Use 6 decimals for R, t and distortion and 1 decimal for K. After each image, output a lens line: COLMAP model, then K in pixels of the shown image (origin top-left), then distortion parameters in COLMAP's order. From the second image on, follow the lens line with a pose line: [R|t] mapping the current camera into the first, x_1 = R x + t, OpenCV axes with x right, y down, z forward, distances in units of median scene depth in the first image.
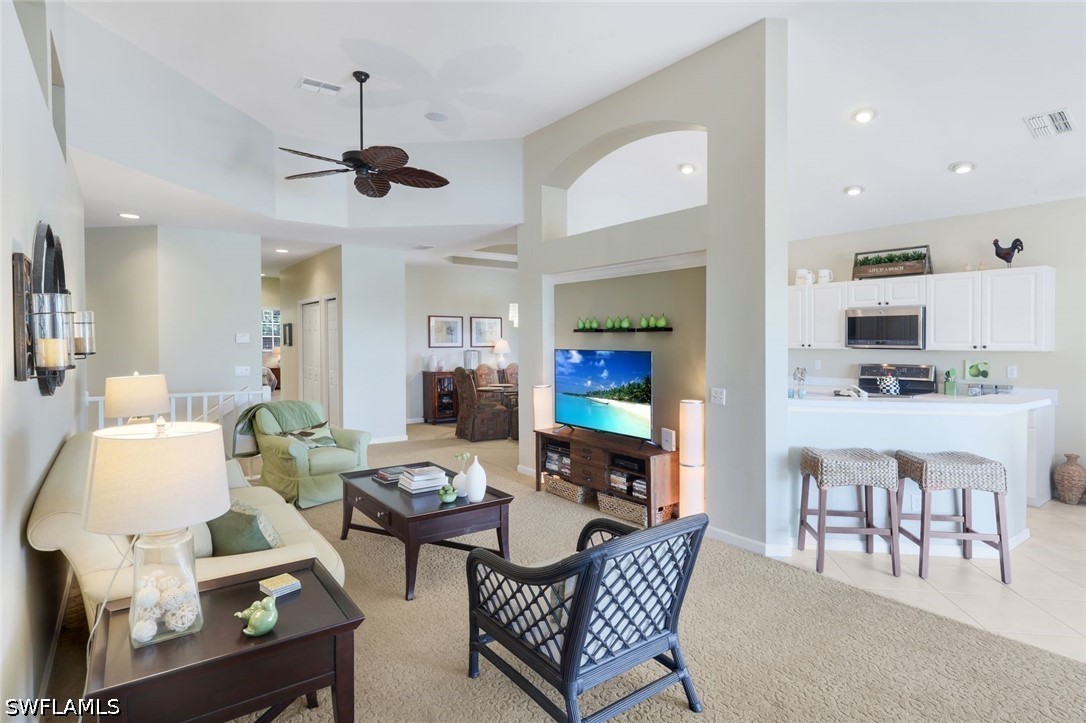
lens RADIAL K [[575.1, 0, 523.8], [0, 575.1, 342.7], [0, 0, 1]] dist [-0.005450, -0.001894]
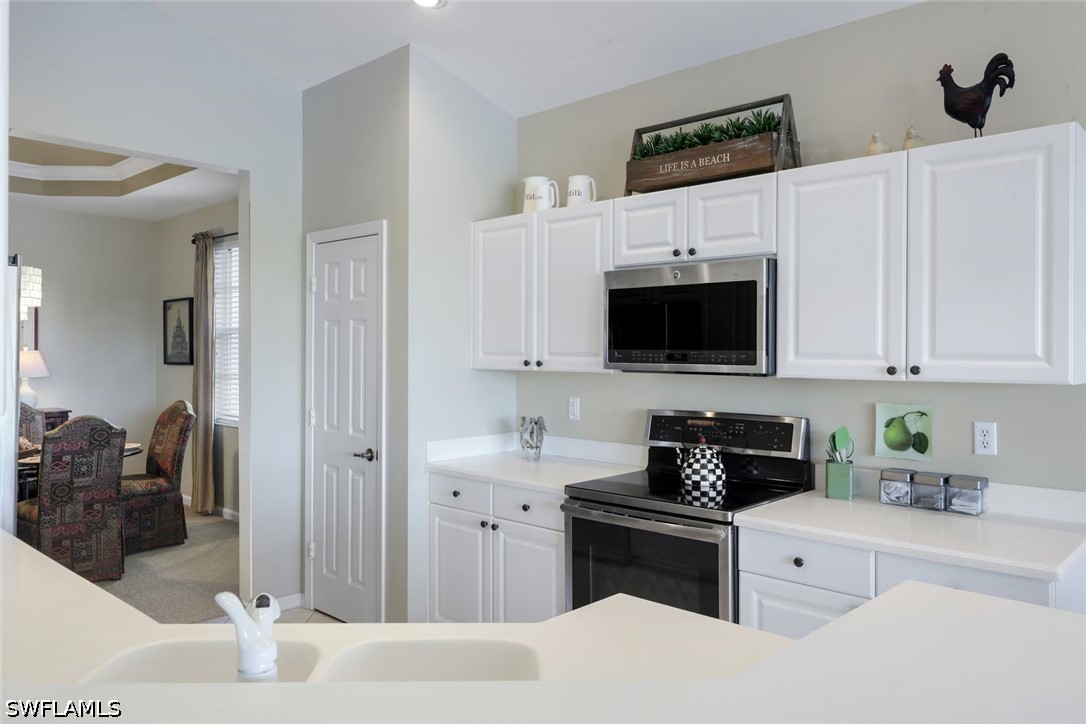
lens RADIAL K [[787.1, 0, 540.9], [0, 787.1, 355.8], [0, 0, 1]] dist [-0.010400, 0.004050]
pose [[0.983352, -0.000640, 0.181710, 0.462020], [0.000036, 0.999994, 0.003326, -0.002589], [-0.181711, -0.003264, 0.983347, 0.535162]]
